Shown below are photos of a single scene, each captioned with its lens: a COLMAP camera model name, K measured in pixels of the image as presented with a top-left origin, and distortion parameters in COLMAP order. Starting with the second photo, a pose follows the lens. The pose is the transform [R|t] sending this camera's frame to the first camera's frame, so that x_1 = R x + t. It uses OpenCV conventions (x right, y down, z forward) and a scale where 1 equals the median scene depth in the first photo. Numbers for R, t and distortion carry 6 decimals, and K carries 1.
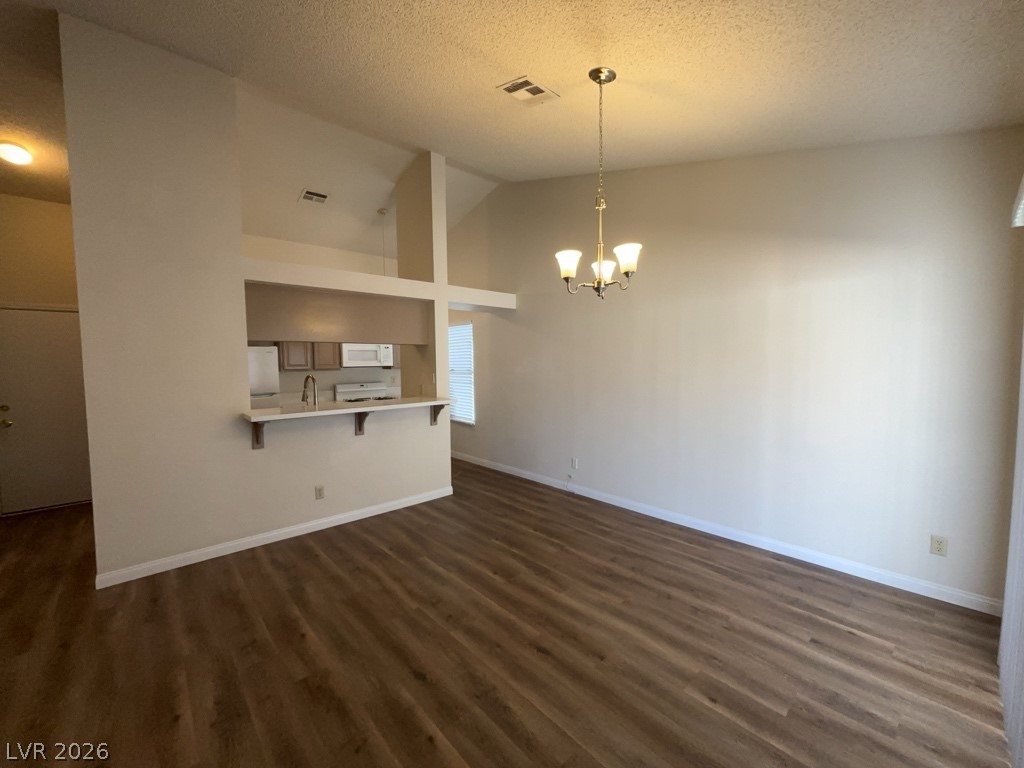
lens RADIAL K [[414.8, 0, 513.9], [0, 414.8, 382.9], [0, 0, 1]] dist [0.000175, 0.000028]
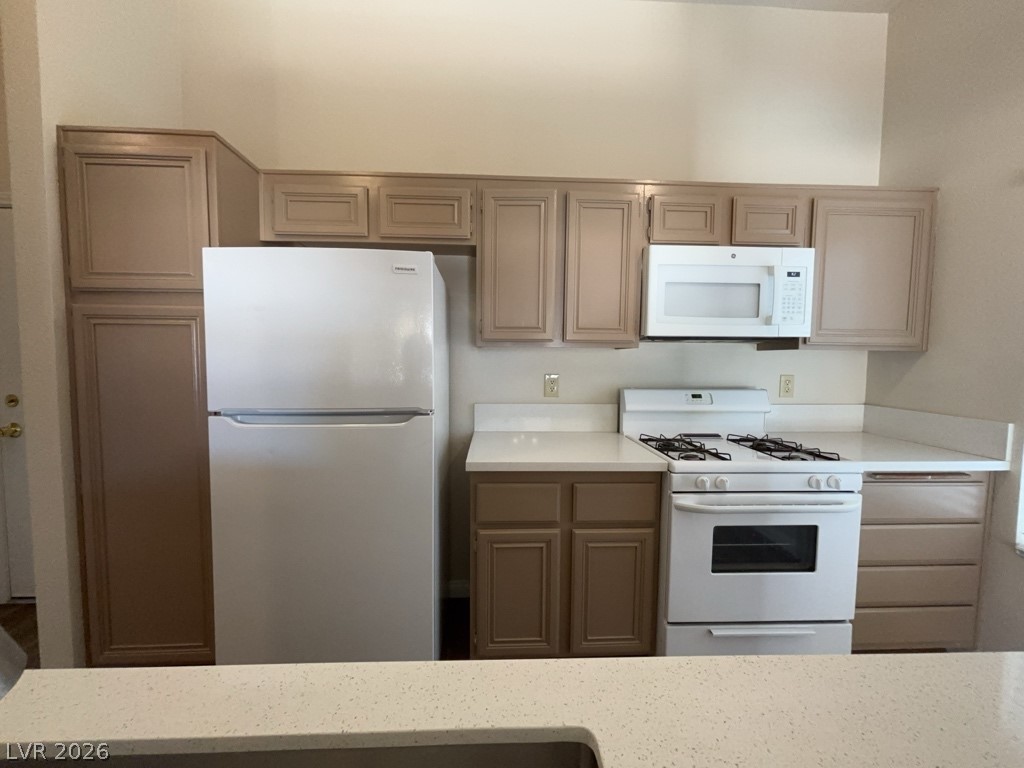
lens RADIAL K [[414.8, 0, 508.6], [0, 414.8, 384.0], [0, 0, 1]] dist [0.000175, 0.000028]
pose [[0.768301, 0.057064, -0.637540, -0.275421], [-0.051981, 0.998291, 0.026712, -0.004889], [0.637975, 0.012617, 0.769954, 0.657246]]
